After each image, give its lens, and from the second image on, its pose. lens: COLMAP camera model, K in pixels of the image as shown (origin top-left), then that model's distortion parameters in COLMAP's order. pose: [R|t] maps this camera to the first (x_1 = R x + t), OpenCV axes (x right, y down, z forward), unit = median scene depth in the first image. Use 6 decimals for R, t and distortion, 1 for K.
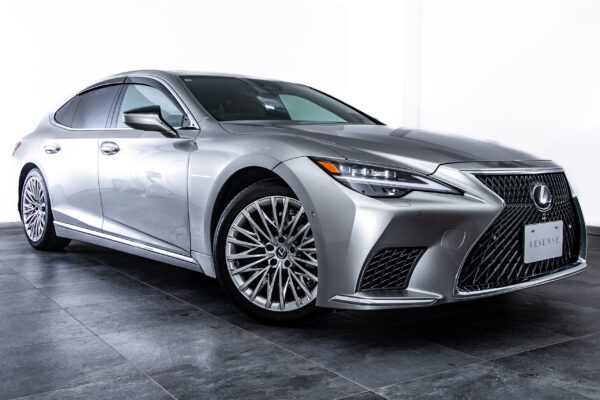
lens RADIAL K [[545.0, 0, 288.5], [0, 545.0, 199.3], [0, 0, 1]] dist [0.060410, 0.016923]
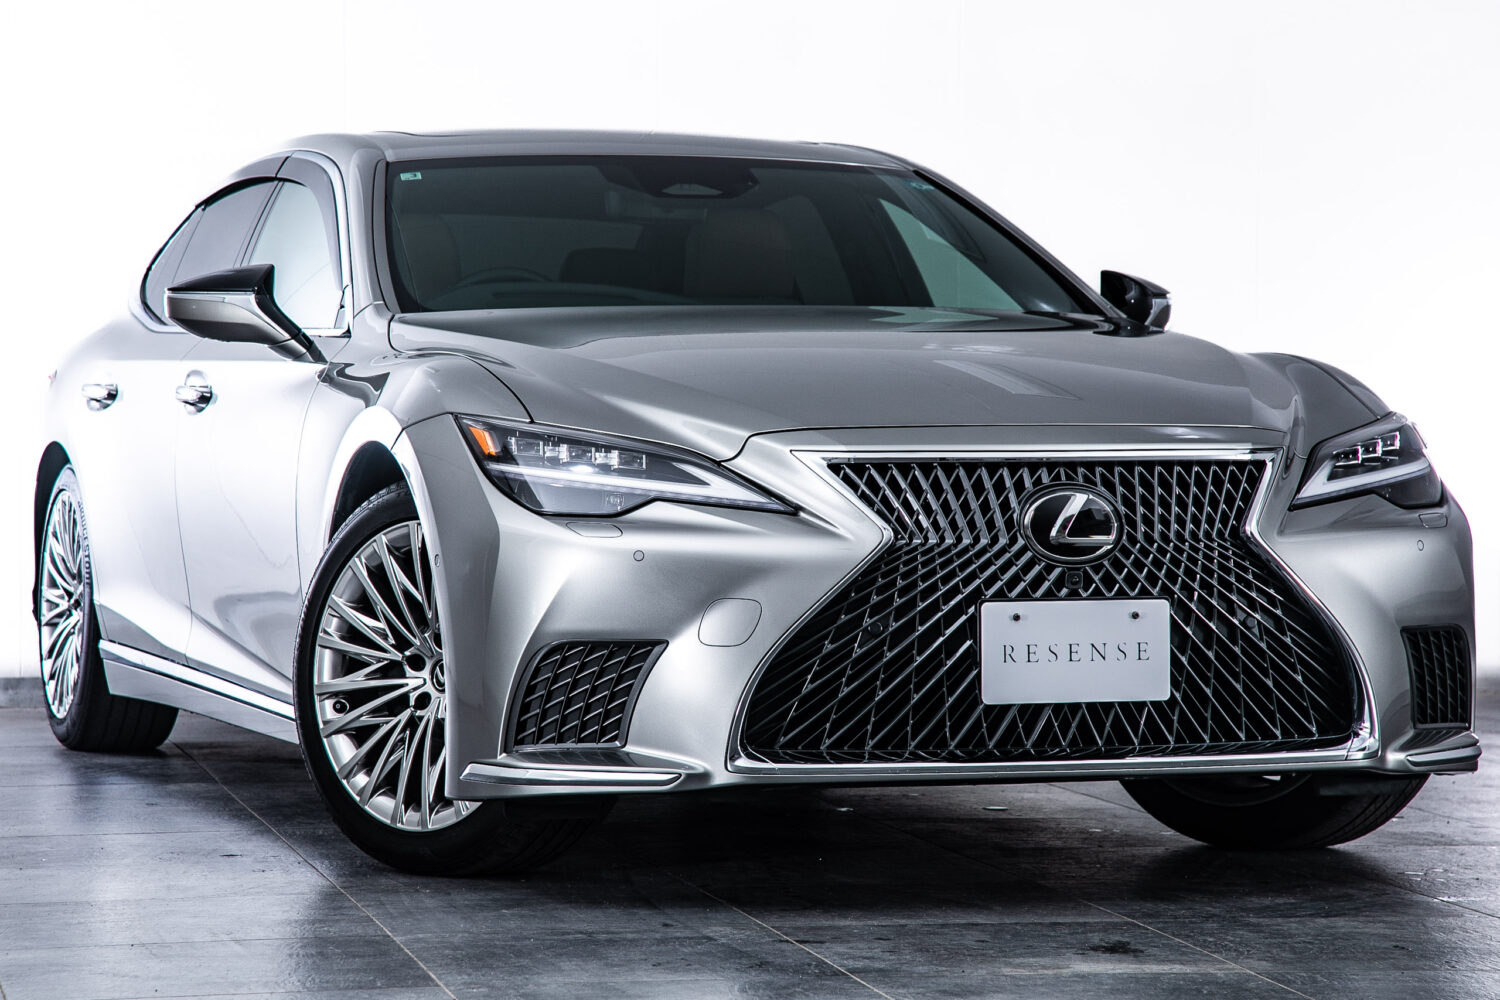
lens RADIAL K [[3661.9, 0, 699.1], [0, 3661.9, 498.5], [0, 0, 1]] dist [0.536182, 0.254878]
pose [[0.924223, 0.003222, -0.381839, 1.191480], [-0.024411, 0.998418, -0.050660, 0.108796], [0.381072, 0.056142, 0.922839, -1.341265]]
